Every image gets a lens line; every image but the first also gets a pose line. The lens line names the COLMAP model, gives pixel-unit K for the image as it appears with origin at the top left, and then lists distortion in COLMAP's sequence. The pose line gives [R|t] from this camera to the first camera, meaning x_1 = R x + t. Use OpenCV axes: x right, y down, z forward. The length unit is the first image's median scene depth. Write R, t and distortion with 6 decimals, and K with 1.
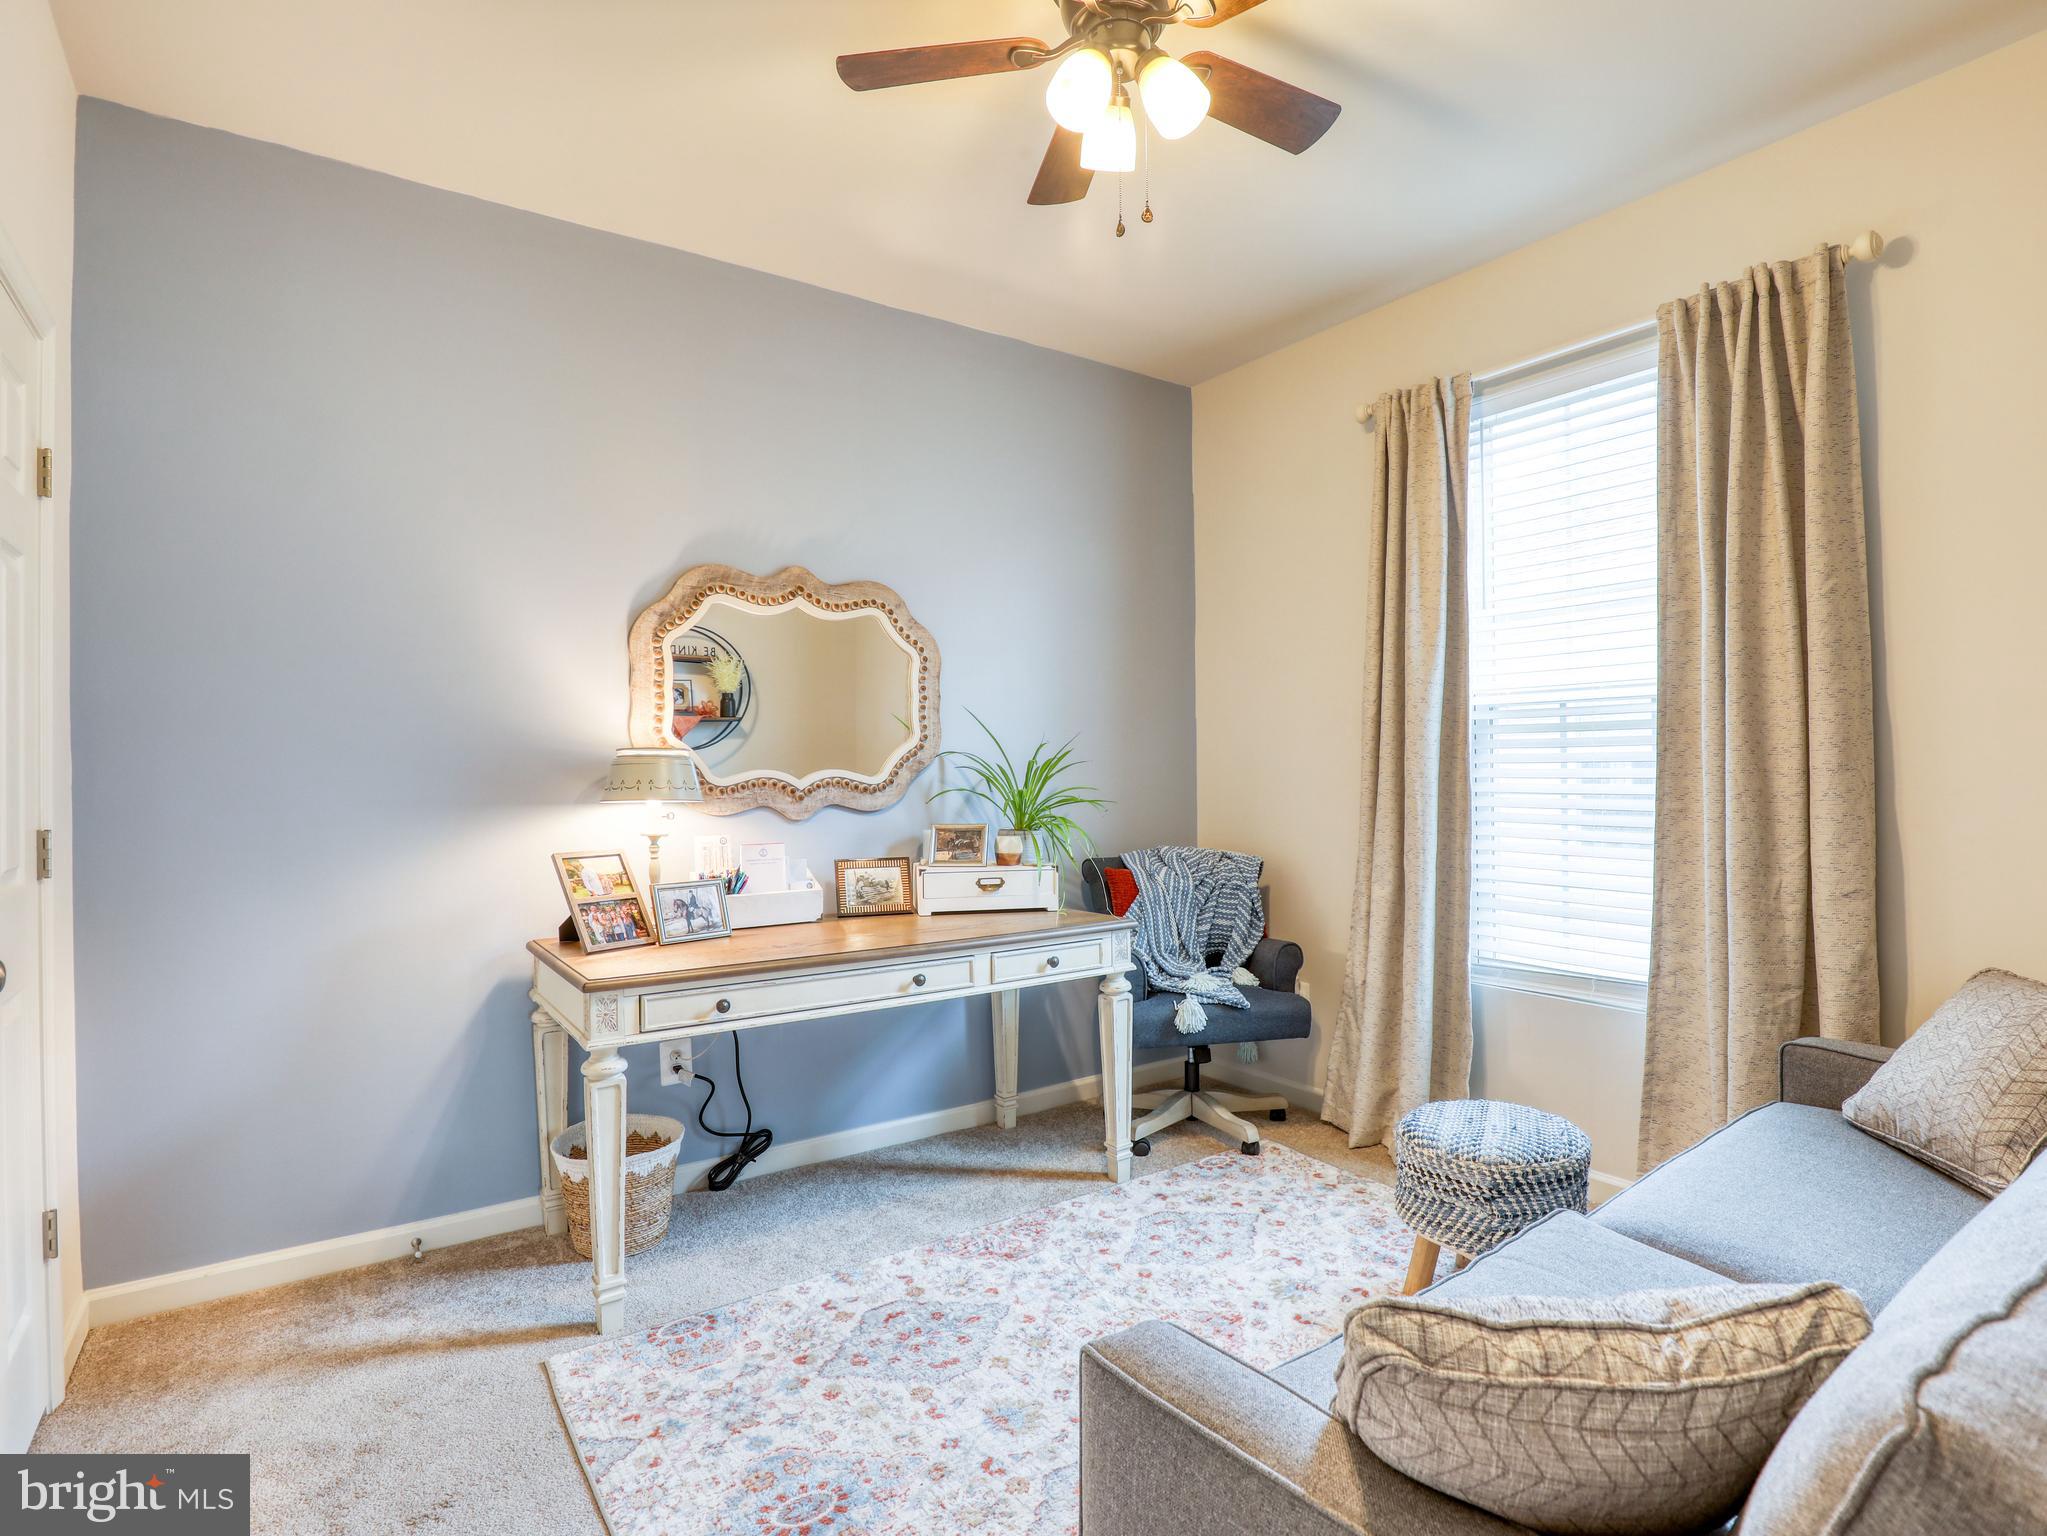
lens RADIAL K [[1055.1, 0, 1023.5], [0, 1055.1, 768.0], [0, 0, 1]] dist [-0.026366, 0.000513]
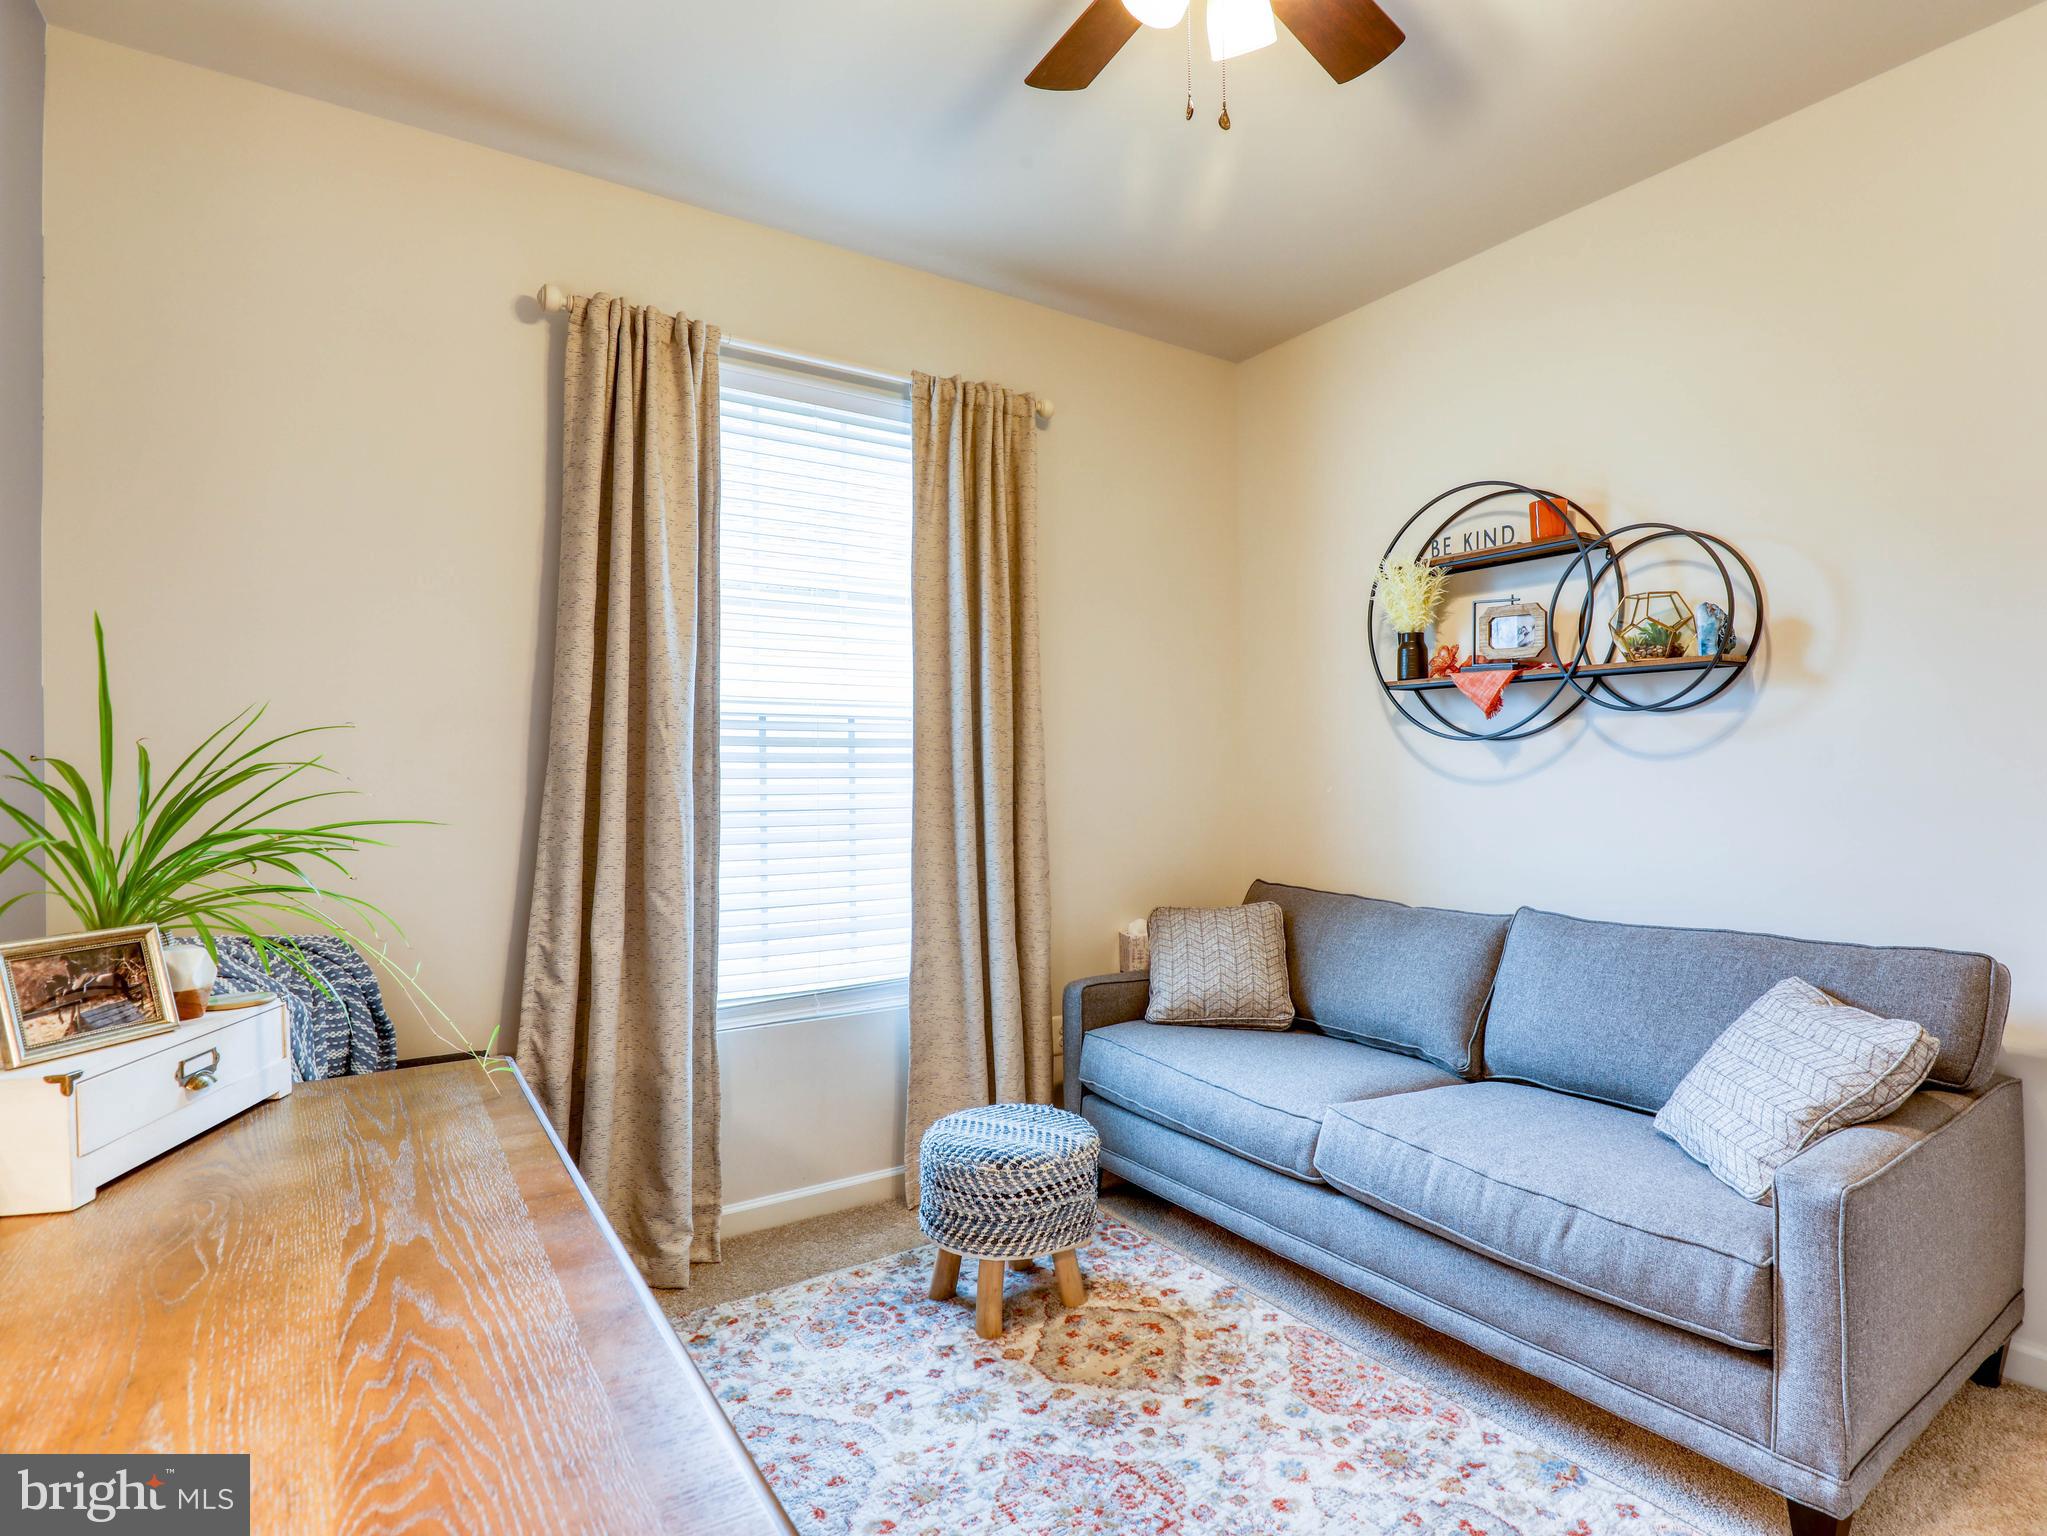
lens RADIAL K [[1136.3, 0, 1023.5], [0, 1136.3, 768.0], [0, 0, 1]] dist [-0.014693, -0.018529]
pose [[-0.008982, 0.016161, 0.999829, -0.552983], [0.005523, 0.999855, -0.016111, 0.003619], [-0.999944, 0.005377, -0.009070, 0.814484]]
